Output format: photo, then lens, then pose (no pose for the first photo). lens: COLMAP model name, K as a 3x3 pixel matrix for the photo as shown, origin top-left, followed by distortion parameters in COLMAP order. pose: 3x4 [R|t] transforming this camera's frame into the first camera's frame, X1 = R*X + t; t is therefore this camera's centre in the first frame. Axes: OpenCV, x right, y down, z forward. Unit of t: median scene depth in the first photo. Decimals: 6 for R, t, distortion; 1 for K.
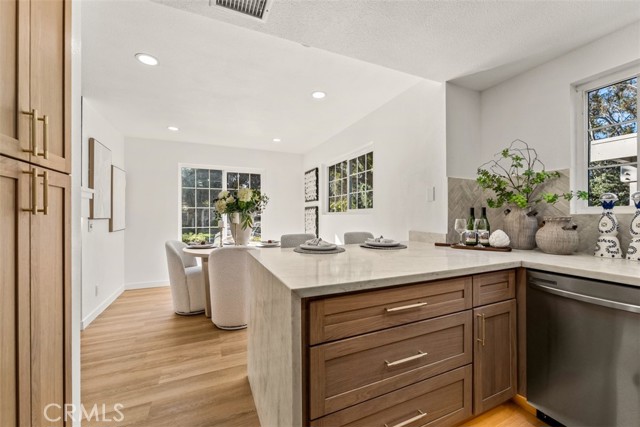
lens RADIAL K [[251.4, 0, 319.8], [0, 251.4, 215.0], [0, 0, 1]] dist [-0.004025, -0.000093]
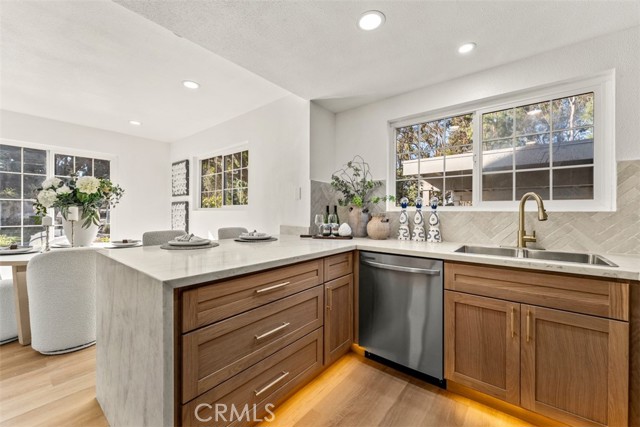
lens RADIAL K [[251.4, 0, 317.1], [0, 251.4, 211.0], [0, 0, 1]] dist [-0.004025, -0.000093]
pose [[0.890940, 0.008767, 0.454036, -0.009350], [-0.007448, 0.999961, -0.004694, 0.003926], [-0.454059, 0.000800, 0.890971, -0.096896]]
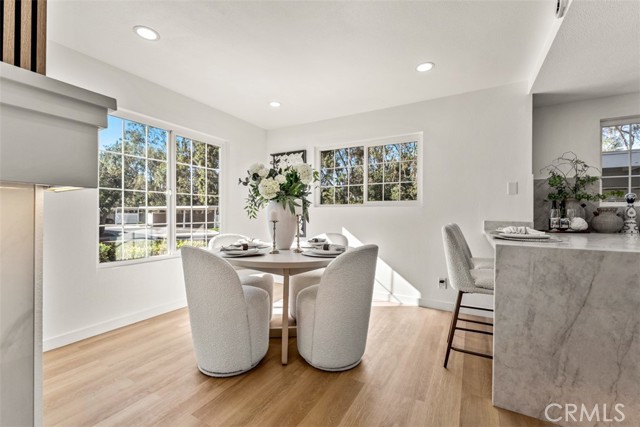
lens RADIAL K [[269.6, 0, 319.8], [0, 269.6, 213.3], [0, 0, 1]] dist [-0.003280, -0.000372]
pose [[0.808740, 0.011315, 0.588057, -1.169215], [-0.009697, 0.999936, -0.005904, 0.055950], [-0.588086, -0.000928, 0.808798, 0.623776]]
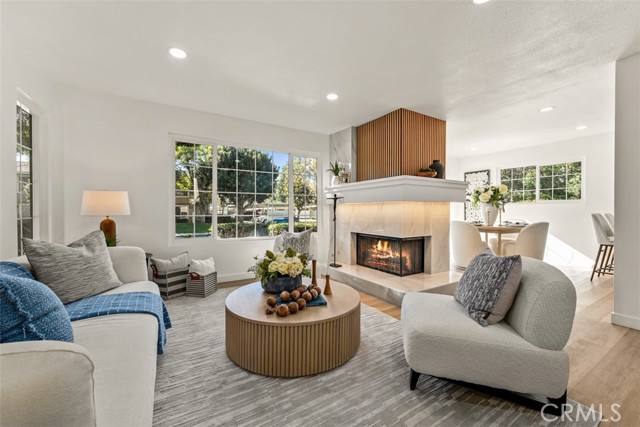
lens RADIAL K [[251.4, 0, 315.4], [0, 251.4, 212.7], [0, 0, 1]] dist [-0.004025, -0.000093]
pose [[0.995773, 0.003328, 0.091785, -2.539709], [-0.004161, 0.999952, 0.008887, 0.080613], [-0.091751, -0.009231, 0.995739, -0.601013]]
